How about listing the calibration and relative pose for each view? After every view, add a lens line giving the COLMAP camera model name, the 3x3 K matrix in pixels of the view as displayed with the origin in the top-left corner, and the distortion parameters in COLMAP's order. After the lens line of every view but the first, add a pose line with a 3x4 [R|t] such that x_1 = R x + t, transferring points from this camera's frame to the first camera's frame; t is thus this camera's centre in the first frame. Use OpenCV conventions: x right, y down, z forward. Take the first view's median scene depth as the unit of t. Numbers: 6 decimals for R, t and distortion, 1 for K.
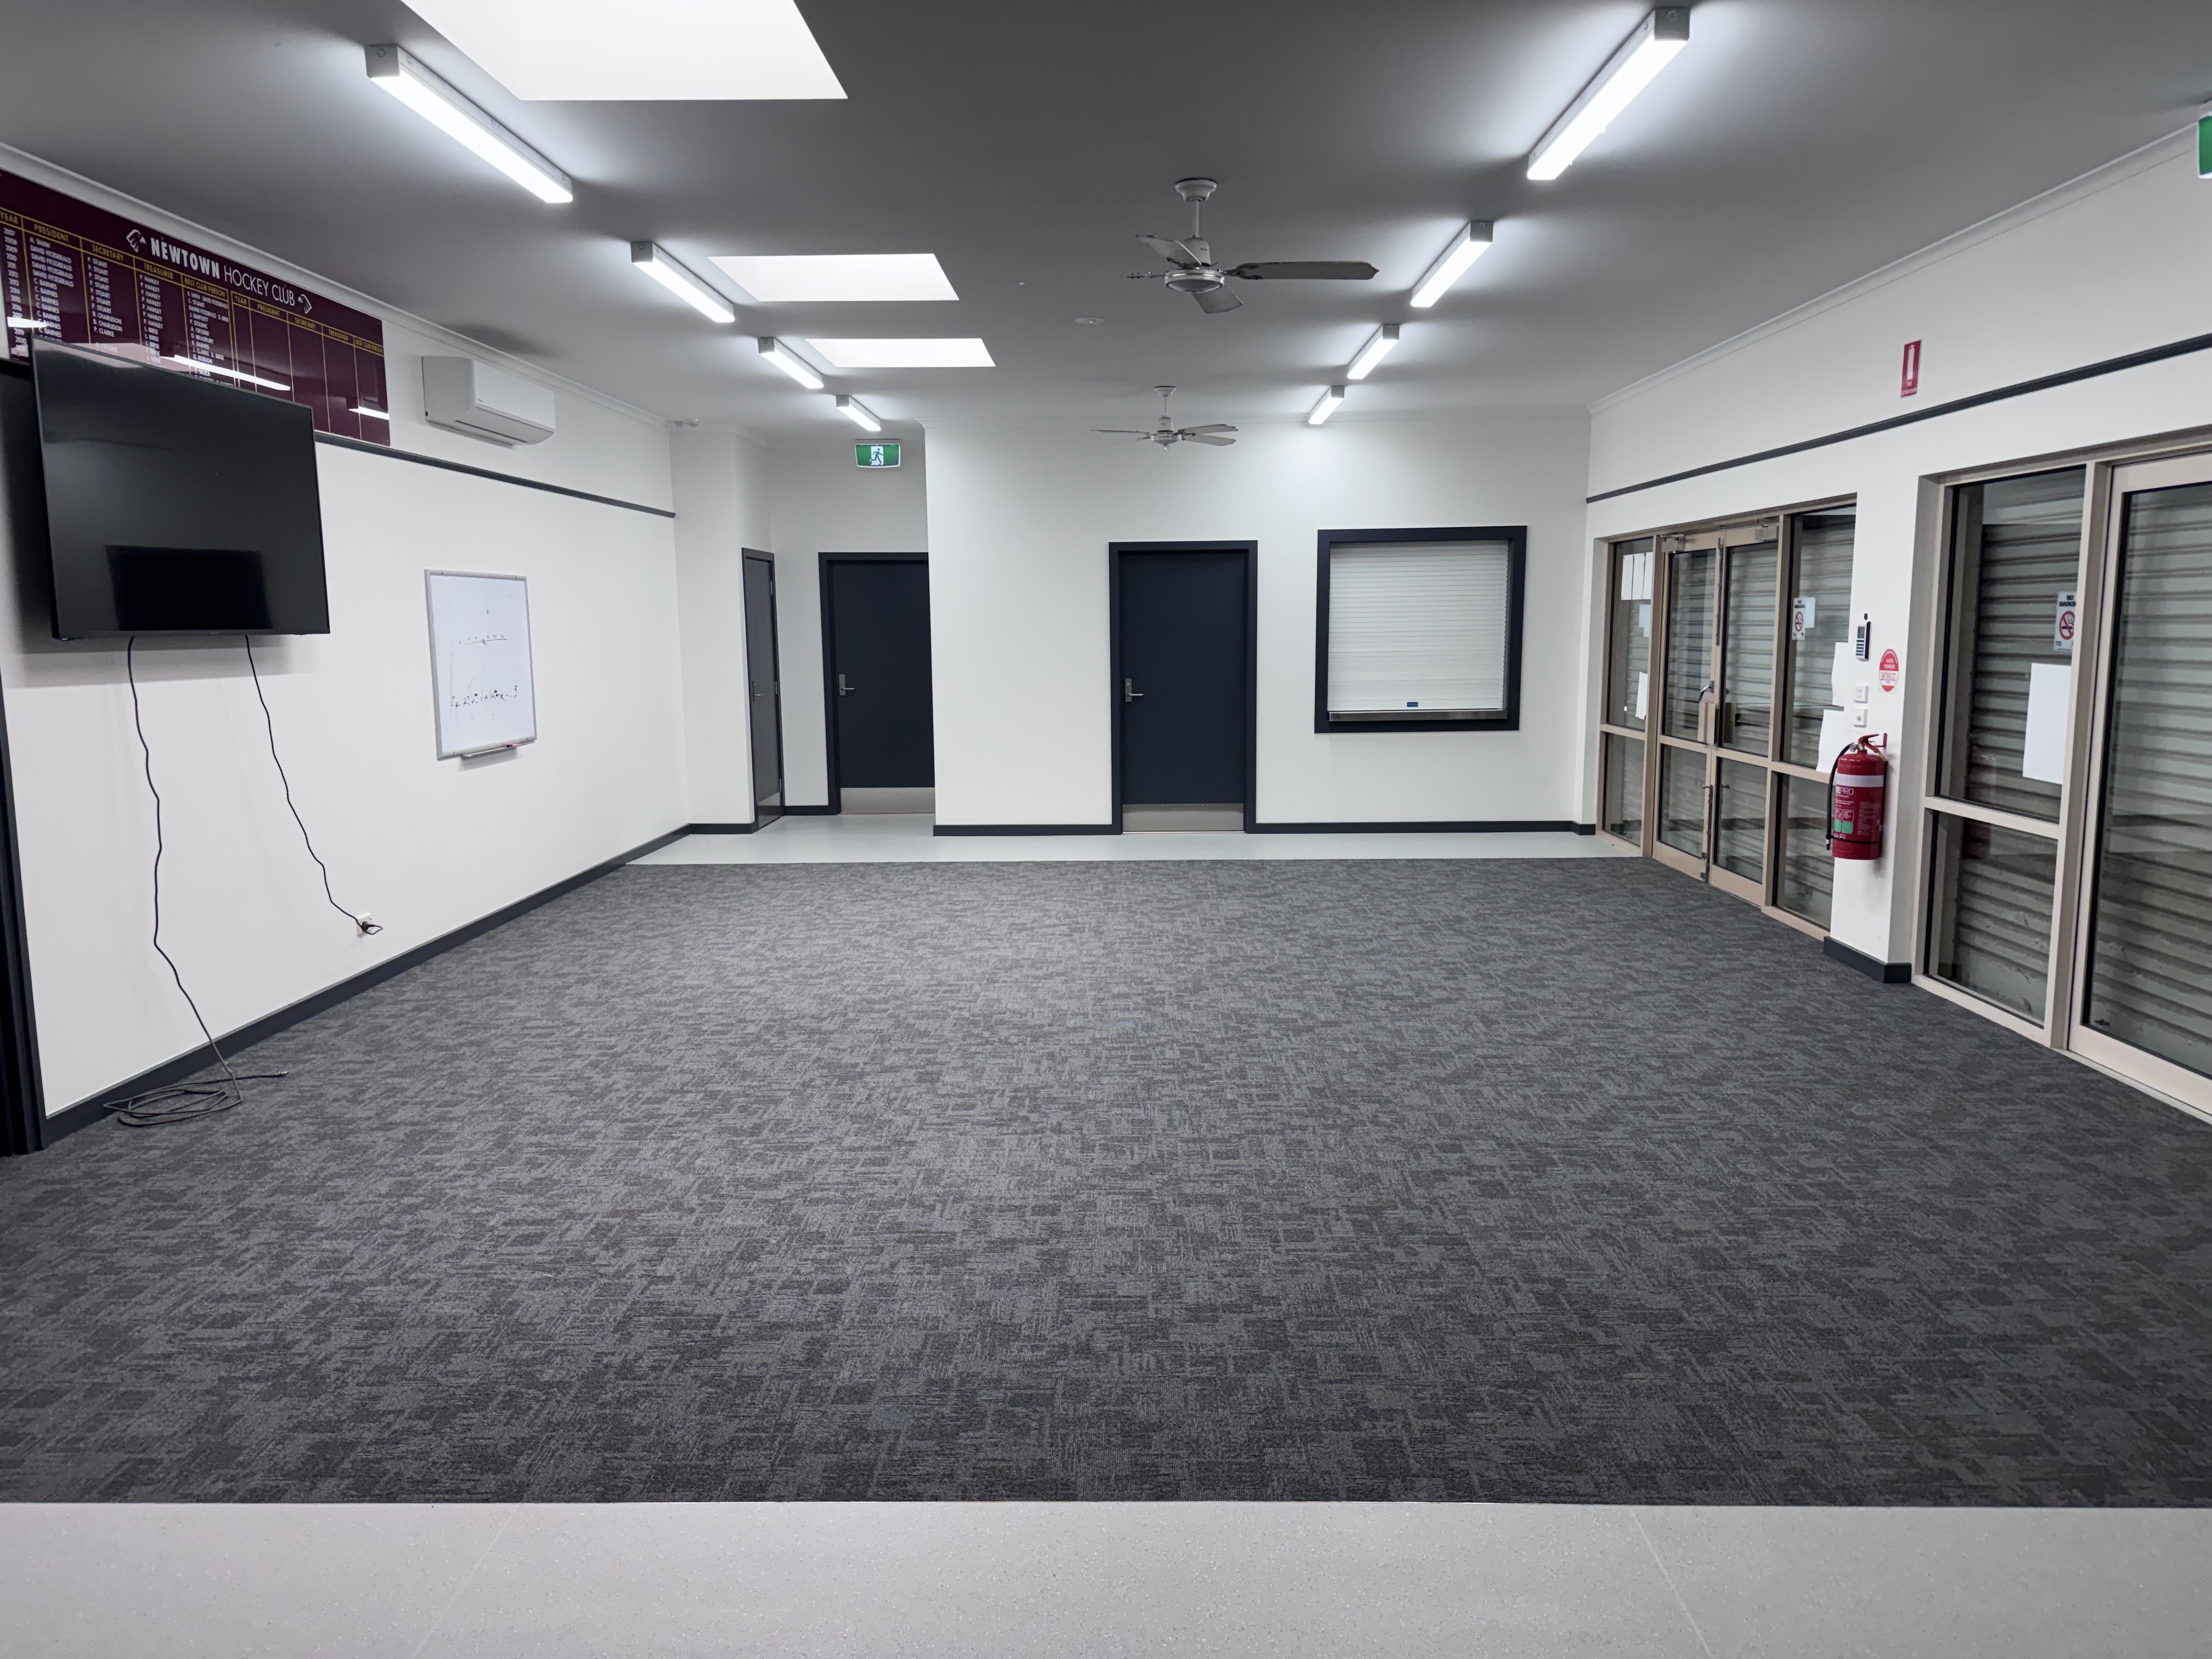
lens RADIAL K [[1529.1, 0, 1106.0], [0, 1529.1, 829.5], [0, 0, 1]] dist [-0.002107, -0.001569]
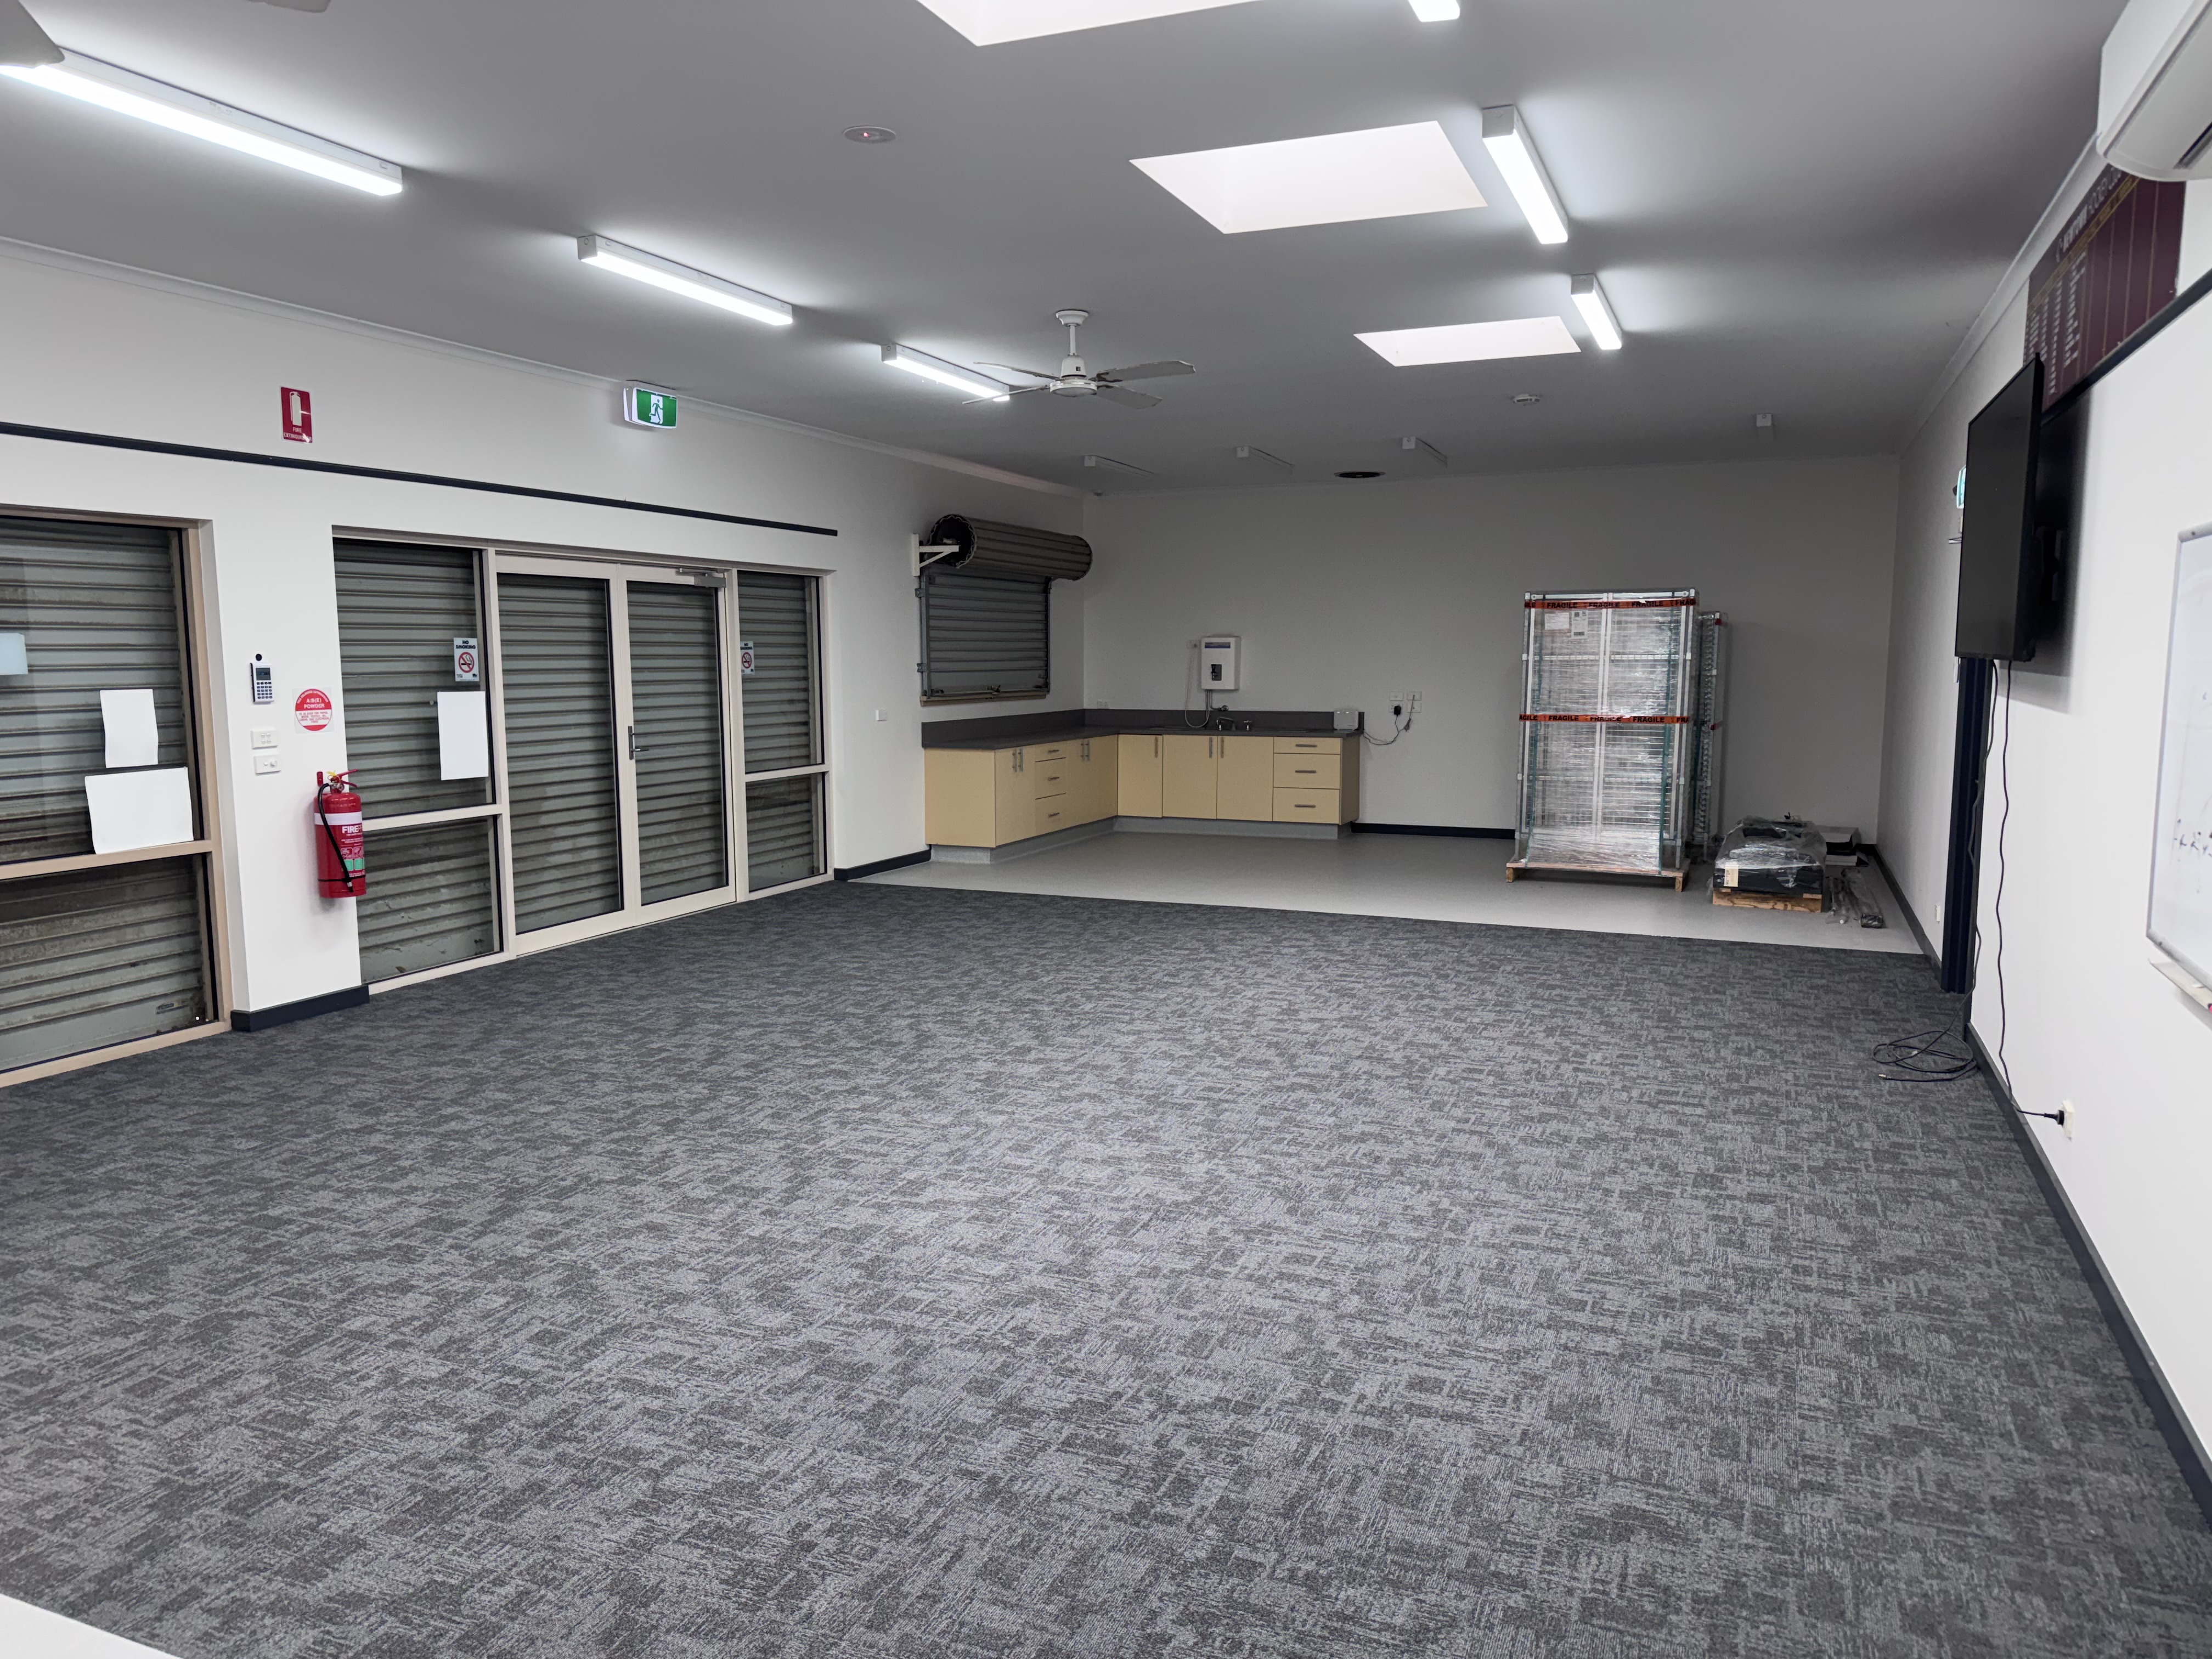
lens RADIAL K [[1529.1, 0, 1106.0], [0, 1529.1, 829.5], [0, 0, 1]] dist [-0.002107, -0.001569]
pose [[-0.929197, -0.033440, 0.368069, -0.392503], [0.059588, 0.969314, 0.238495, -0.265334], [-0.364750, 0.243541, -0.898691, 1.942869]]
